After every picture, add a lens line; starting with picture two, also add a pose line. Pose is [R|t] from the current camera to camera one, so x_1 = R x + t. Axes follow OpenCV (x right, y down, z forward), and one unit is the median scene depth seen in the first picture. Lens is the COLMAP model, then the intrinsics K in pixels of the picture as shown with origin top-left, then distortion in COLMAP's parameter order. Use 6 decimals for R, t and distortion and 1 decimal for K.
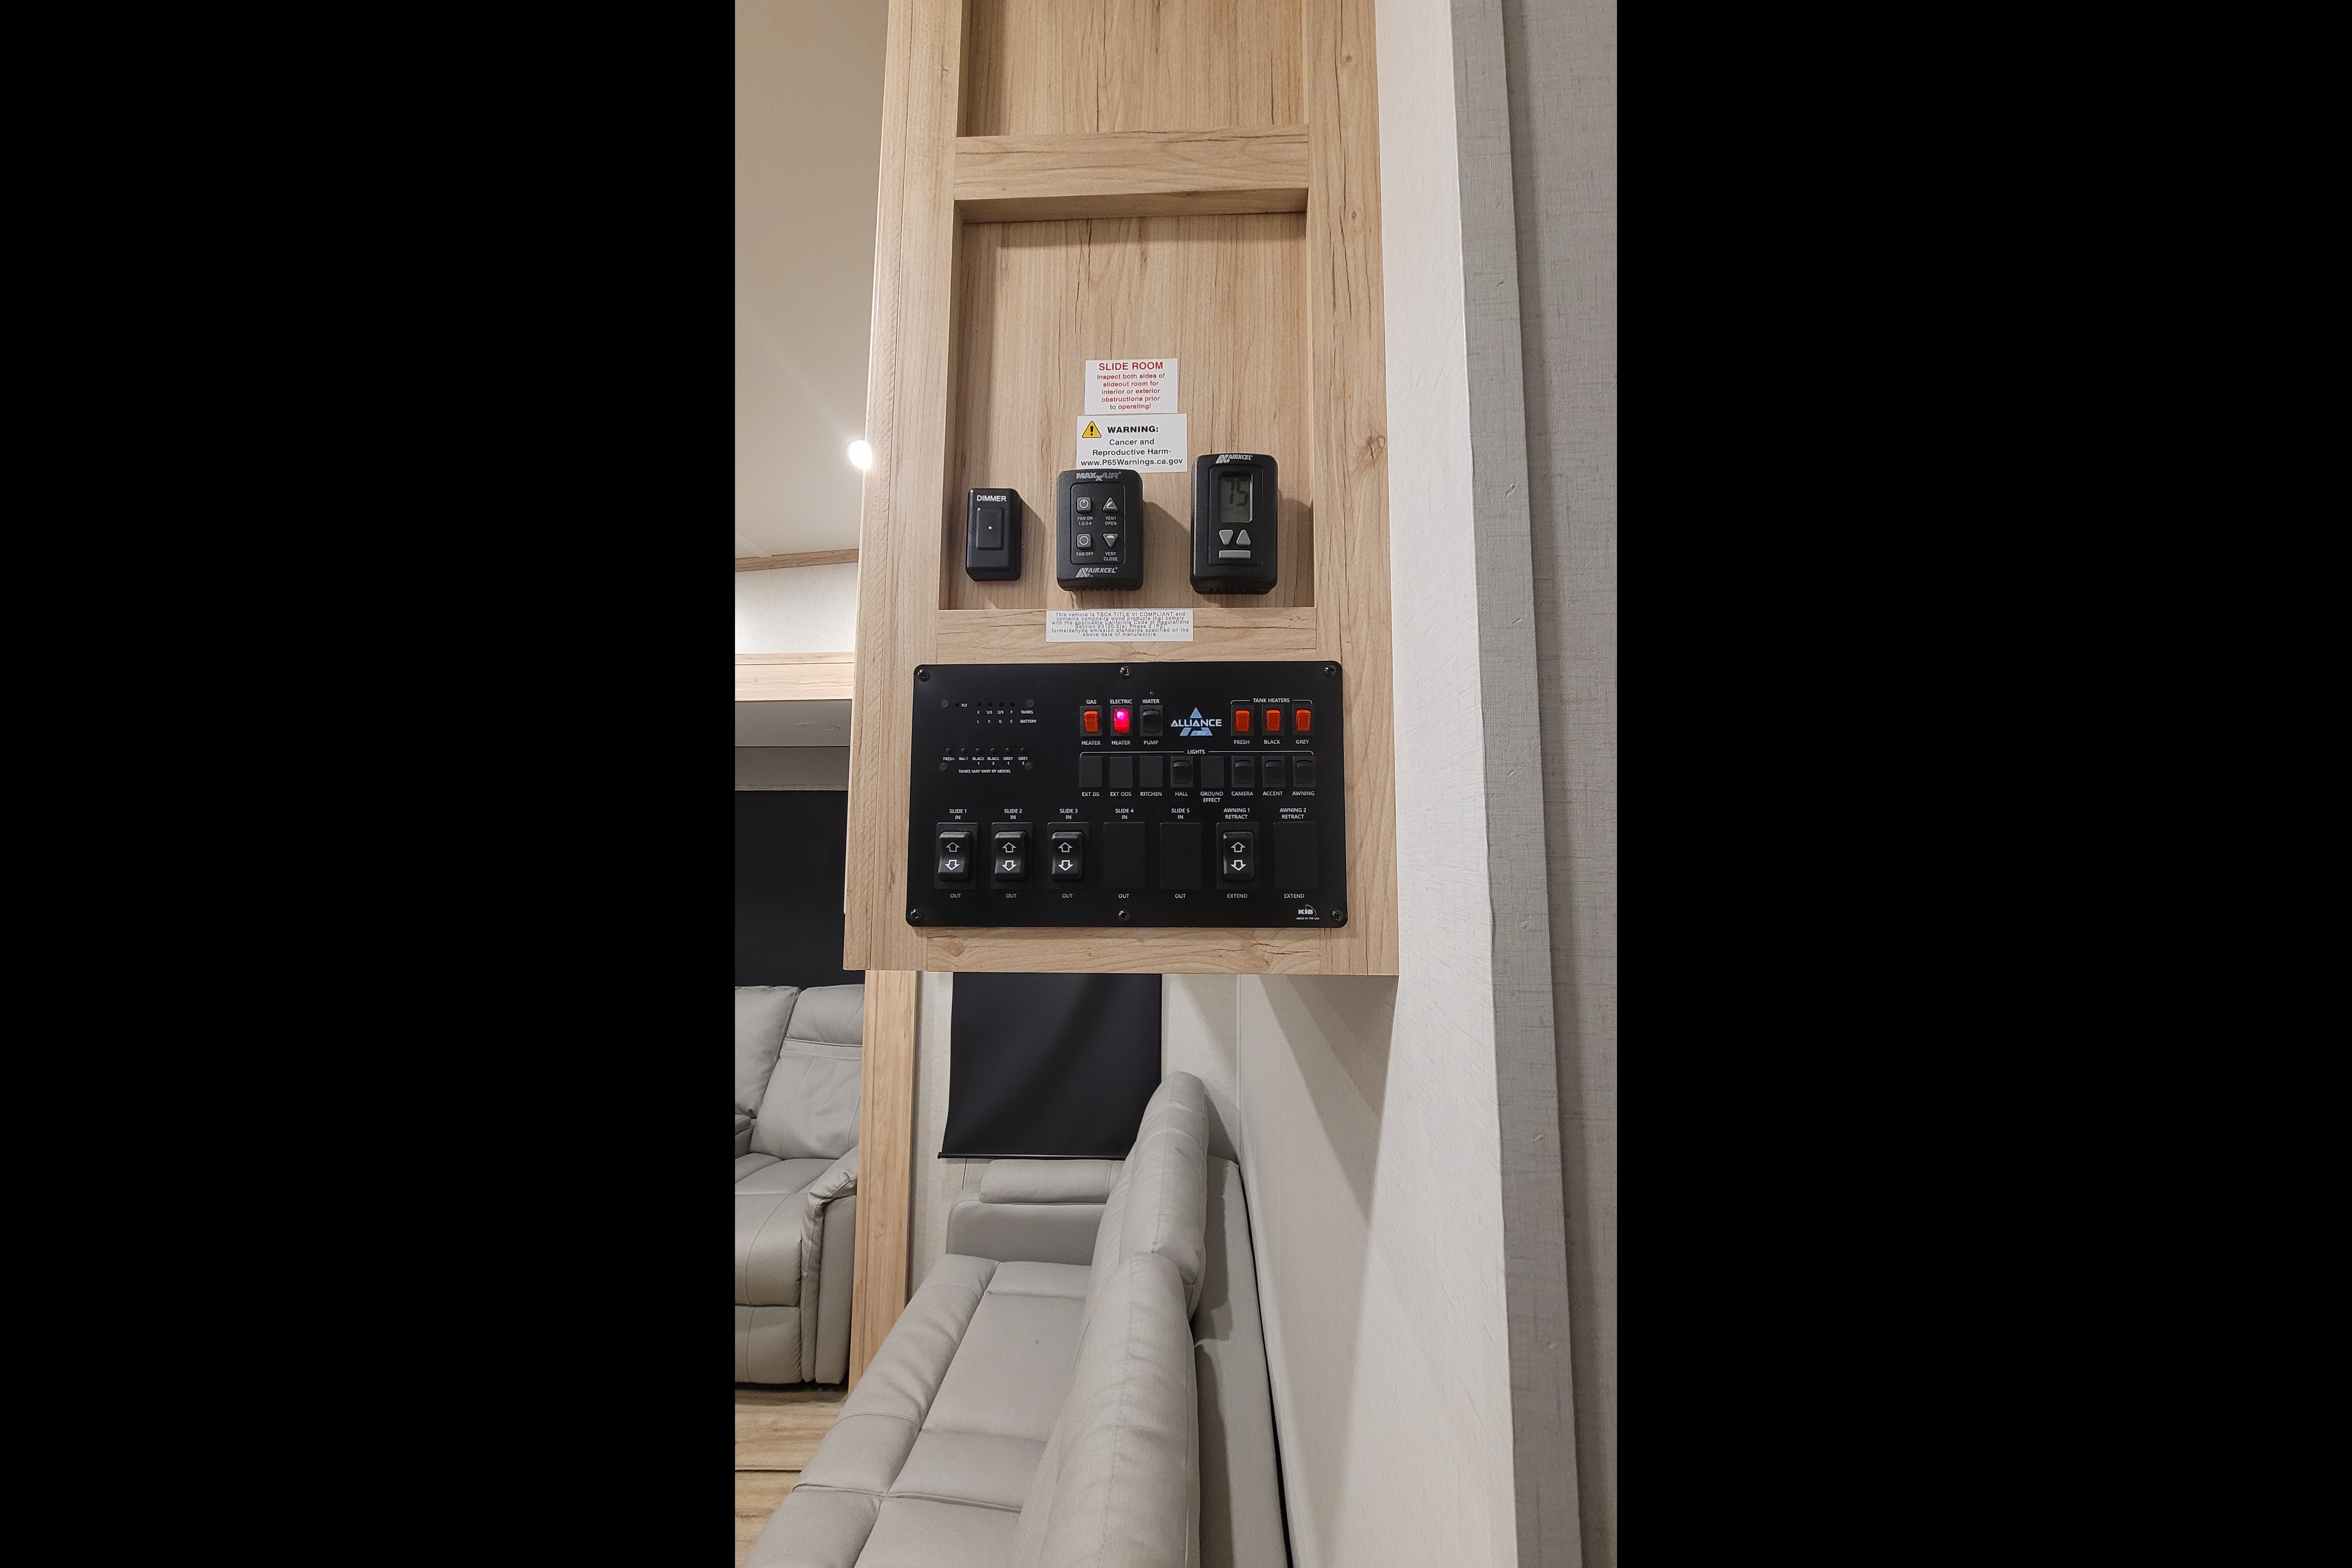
lens RADIAL K [[646.5, 0, 1181.9], [0, 646.5, 789.3], [0, 0, 1]] dist [-0.000625, 0.000004]
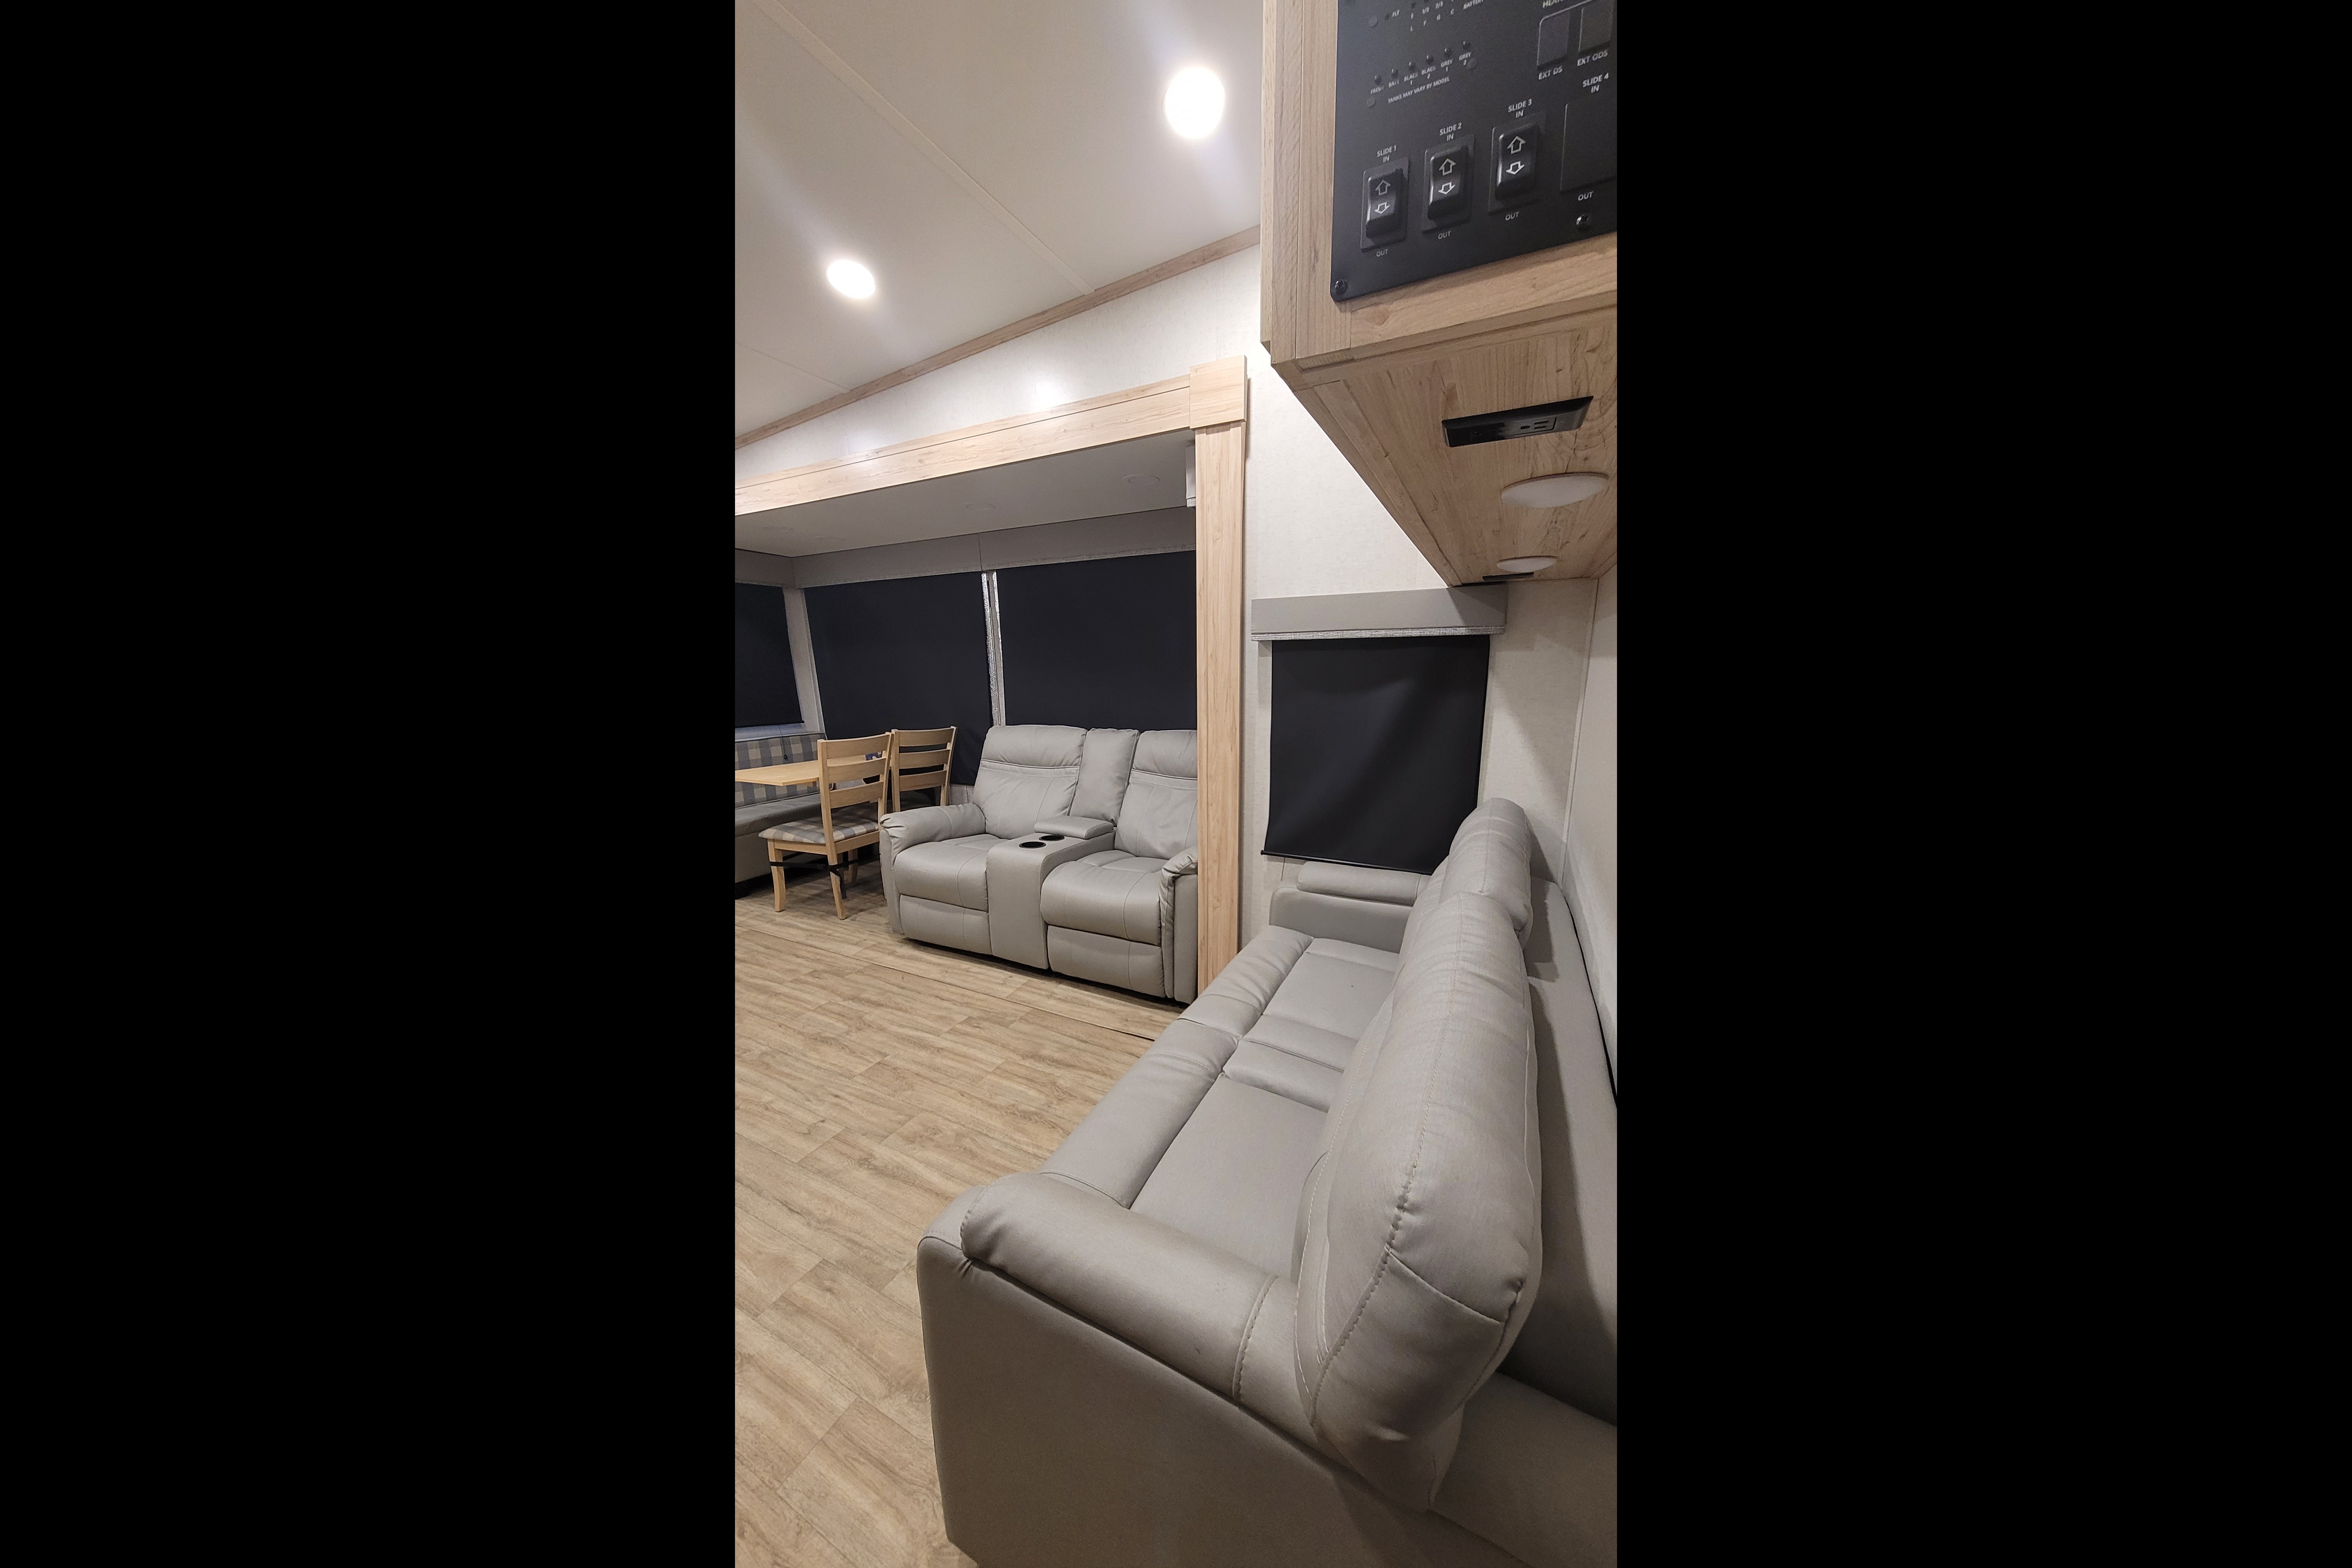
lens RADIAL K [[646.5, 0, 1181.9], [0, 646.5, 789.3], [0, 0, 1]] dist [-0.000625, 0.000004]
pose [[0.908322, 0.070973, -0.412206, -0.037417], [0.043766, 0.963962, 0.262415, 0.152016], [0.415976, -0.256398, 0.872482, -0.040422]]
